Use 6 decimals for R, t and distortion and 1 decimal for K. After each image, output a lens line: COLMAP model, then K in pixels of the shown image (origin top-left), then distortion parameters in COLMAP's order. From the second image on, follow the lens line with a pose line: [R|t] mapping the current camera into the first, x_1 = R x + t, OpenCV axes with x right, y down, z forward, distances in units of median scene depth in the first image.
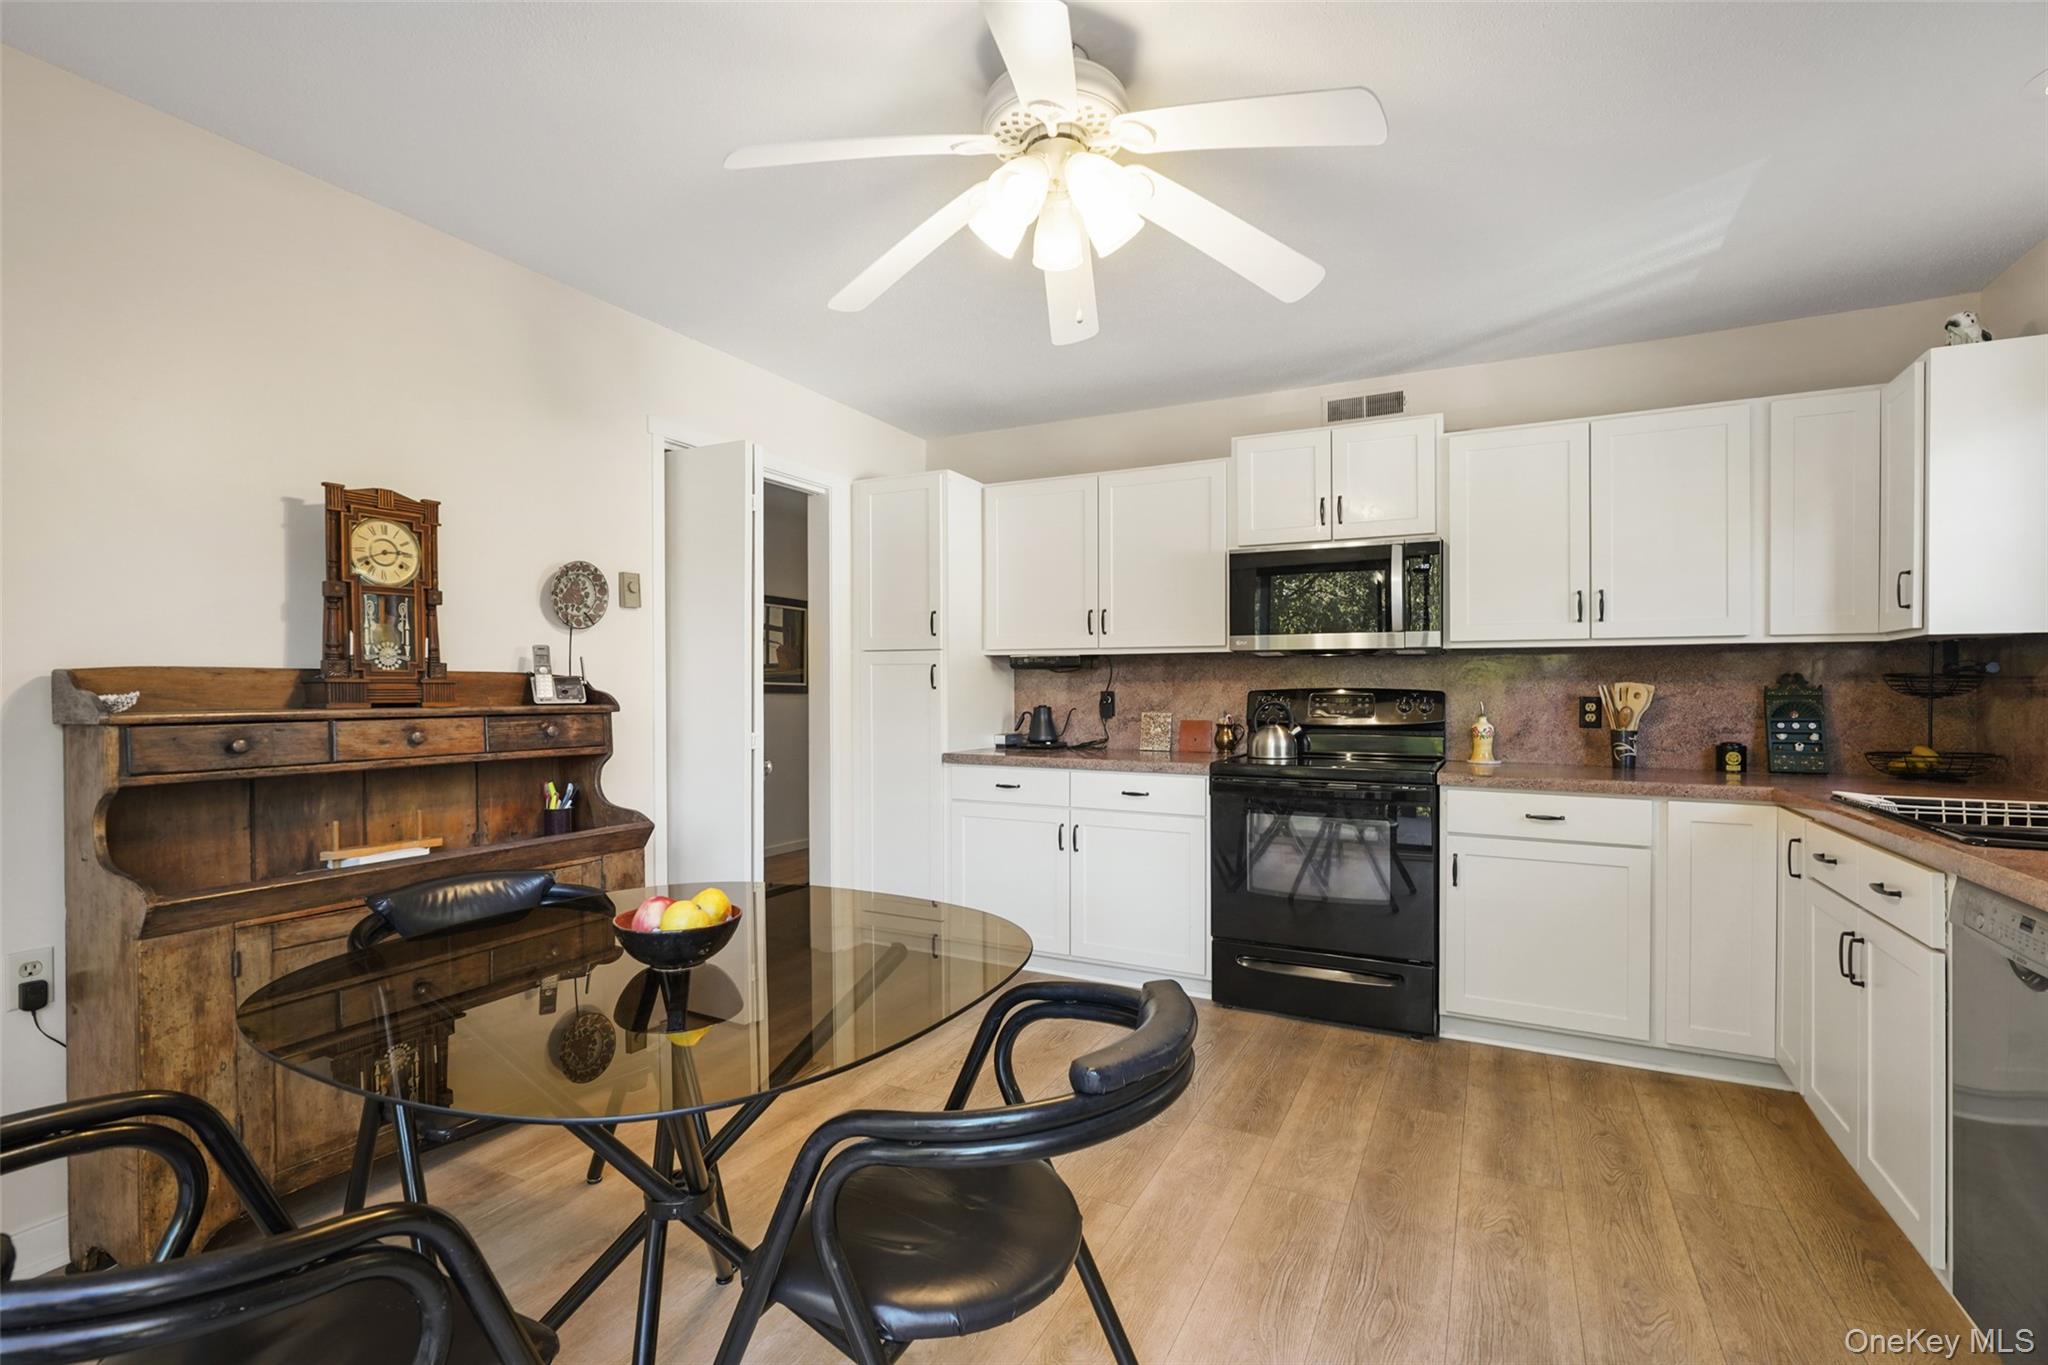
lens RADIAL K [[942.0, 0, 1025.2], [0, 942.0, 687.0], [0, 0, 1]] dist [-0.014173, 0.004589]
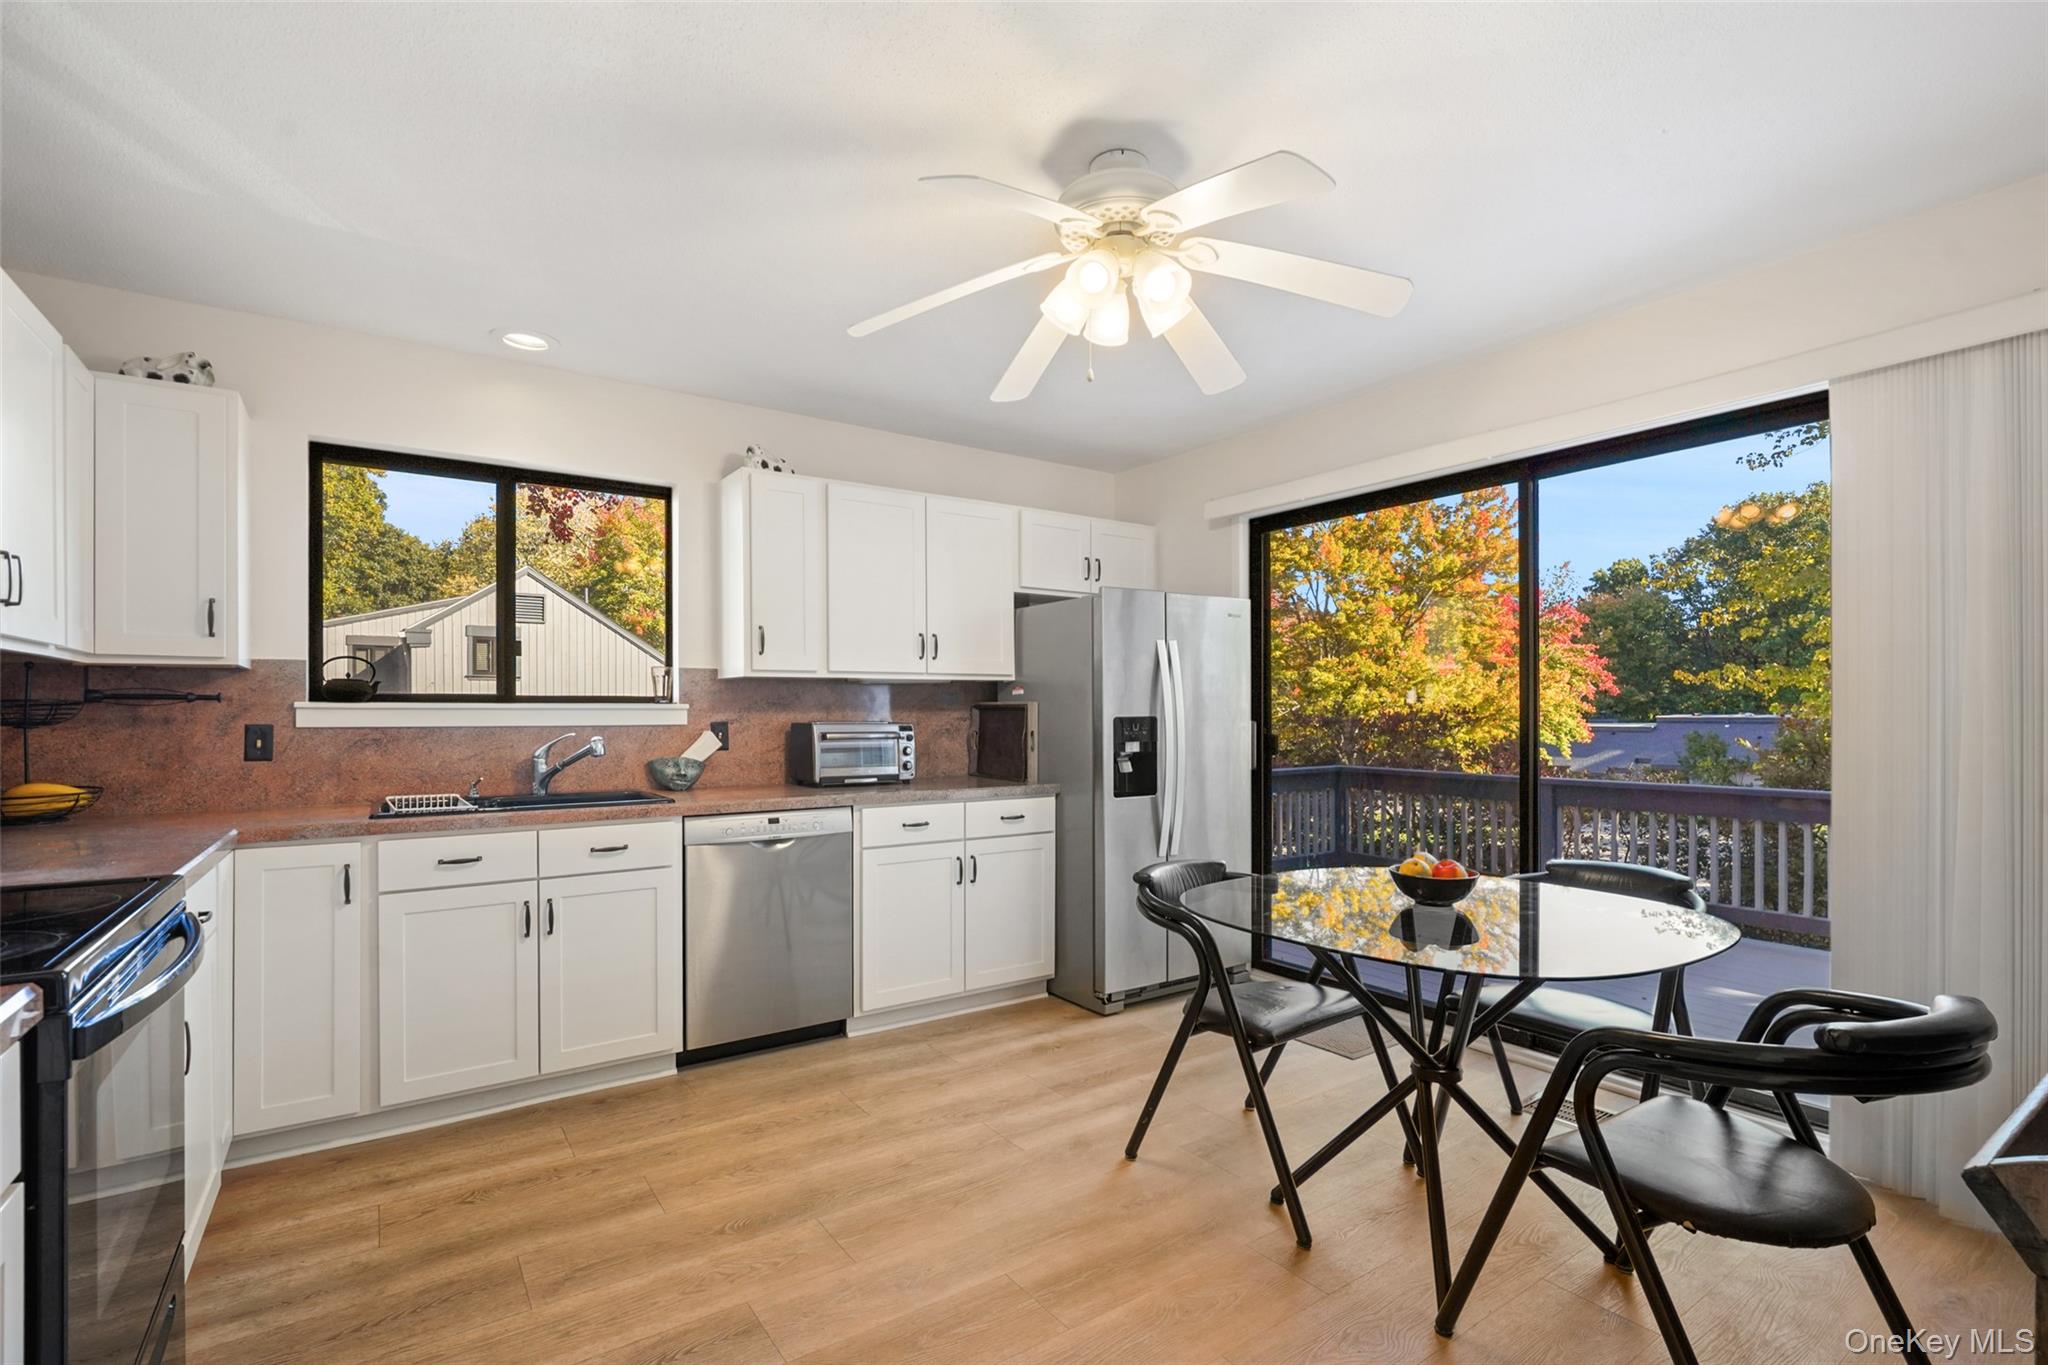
lens RADIAL K [[942.0, 0, 1030.2], [0, 942.0, 689.9], [0, 0, 1]] dist [-0.014173, 0.004589]
pose [[-0.882215, 0.013474, 0.470653, -0.302095], [0.005026, 0.999803, -0.019203, -0.000489], [-0.470819, -0.014576, -0.882109, 1.567597]]
